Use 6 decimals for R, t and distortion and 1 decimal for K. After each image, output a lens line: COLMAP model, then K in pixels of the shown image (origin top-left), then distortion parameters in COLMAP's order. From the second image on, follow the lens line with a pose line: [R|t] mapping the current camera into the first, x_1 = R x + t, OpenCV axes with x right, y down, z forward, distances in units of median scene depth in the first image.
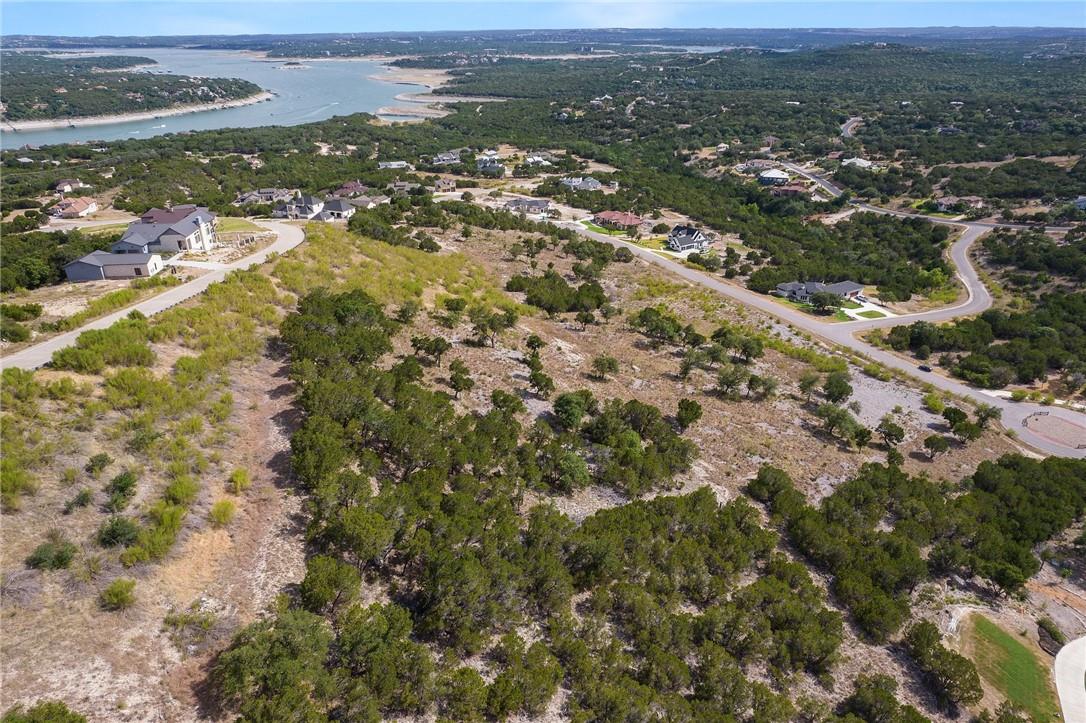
lens RADIAL K [[692.6, 0, 553.8], [0, 692.6, 359.4], [0, 0, 1]] dist [-0.078029, 0.070596]
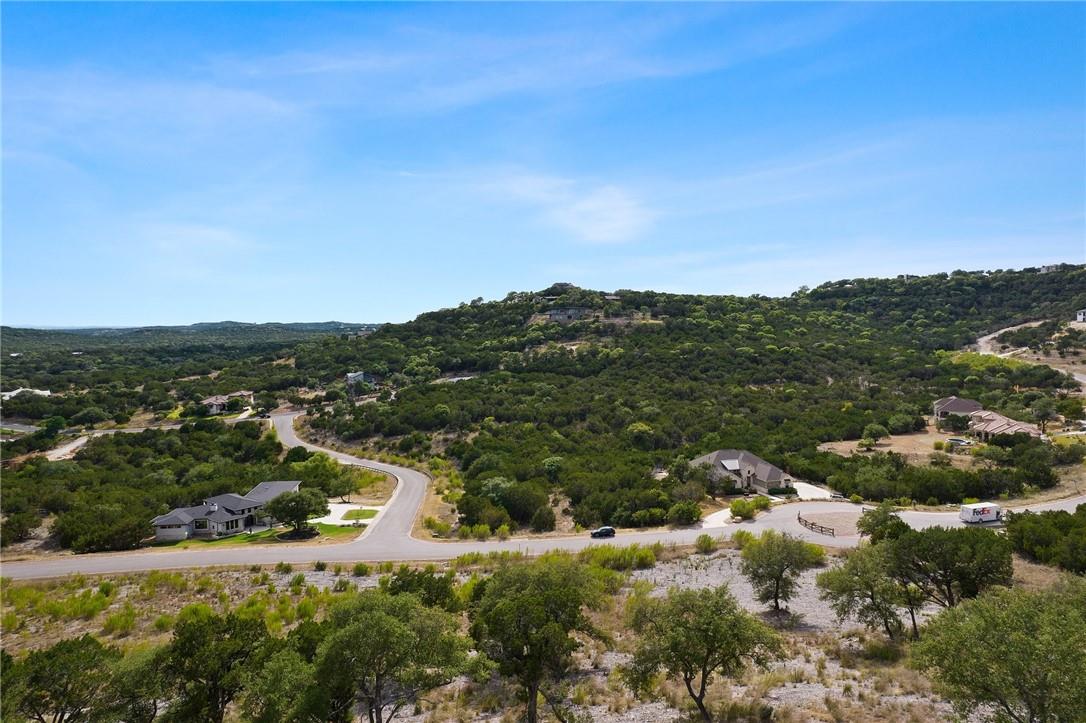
lens RADIAL K [[694.4, 0, 553.4], [0, 694.4, 360.1], [0, 0, 1]] dist [-0.081688, 0.075141]
pose [[0.374280, -0.047868, 0.926079, 0.019267], [0.409296, 0.904653, -0.118659, -0.030889], [-0.832100, 0.423452, 0.358186, 0.398176]]
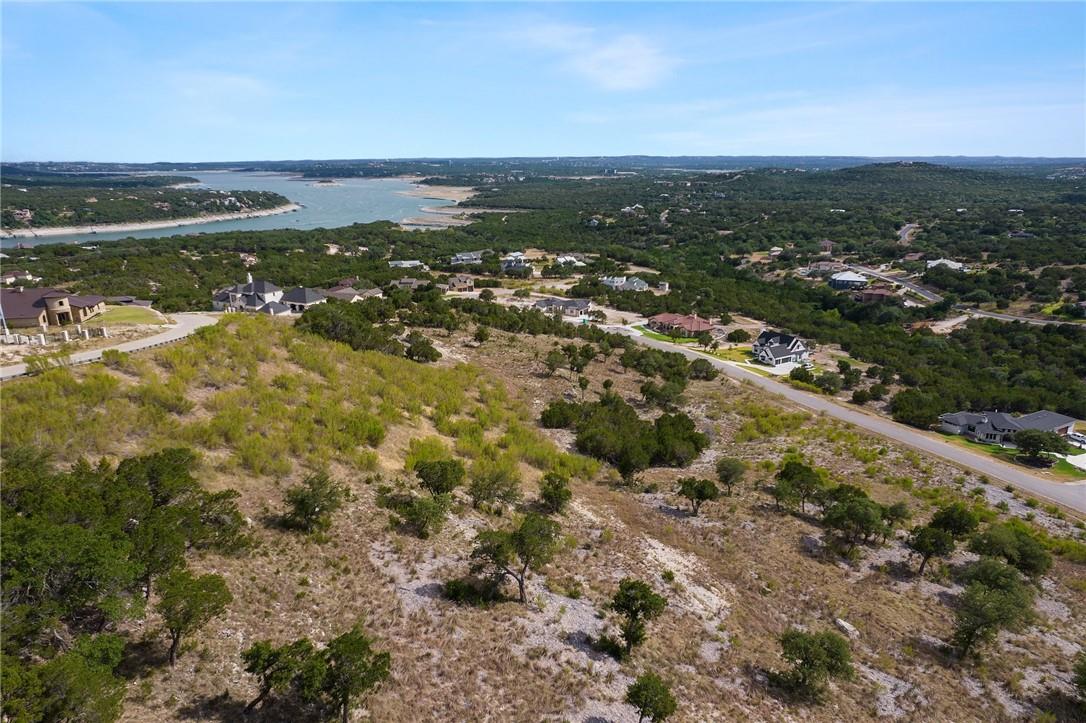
lens RADIAL K [[692.6, 0, 553.8], [0, 692.6, 359.4], [0, 0, 1]] dist [-0.078029, 0.070596]
pose [[0.999471, 0.011253, -0.030503, -0.021985], [-0.016088, 0.986454, -0.163246, -0.032418], [0.028253, 0.163650, 0.986114, 0.218884]]
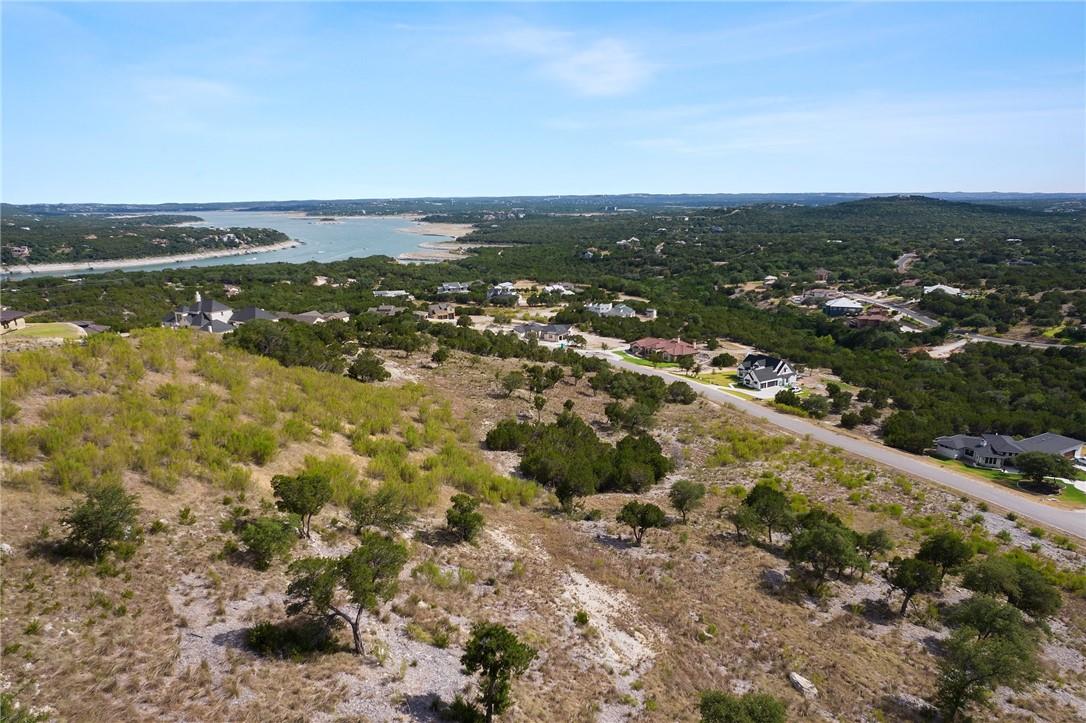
lens RADIAL K [[692.6, 0, 553.8], [0, 692.6, 359.4], [0, 0, 1]] dist [-0.078029, 0.070596]
pose [[0.999357, 0.004592, -0.035571, 0.002232], [-0.012157, 0.976430, -0.215491, -0.028467], [0.033743, 0.215785, 0.975858, 0.252556]]
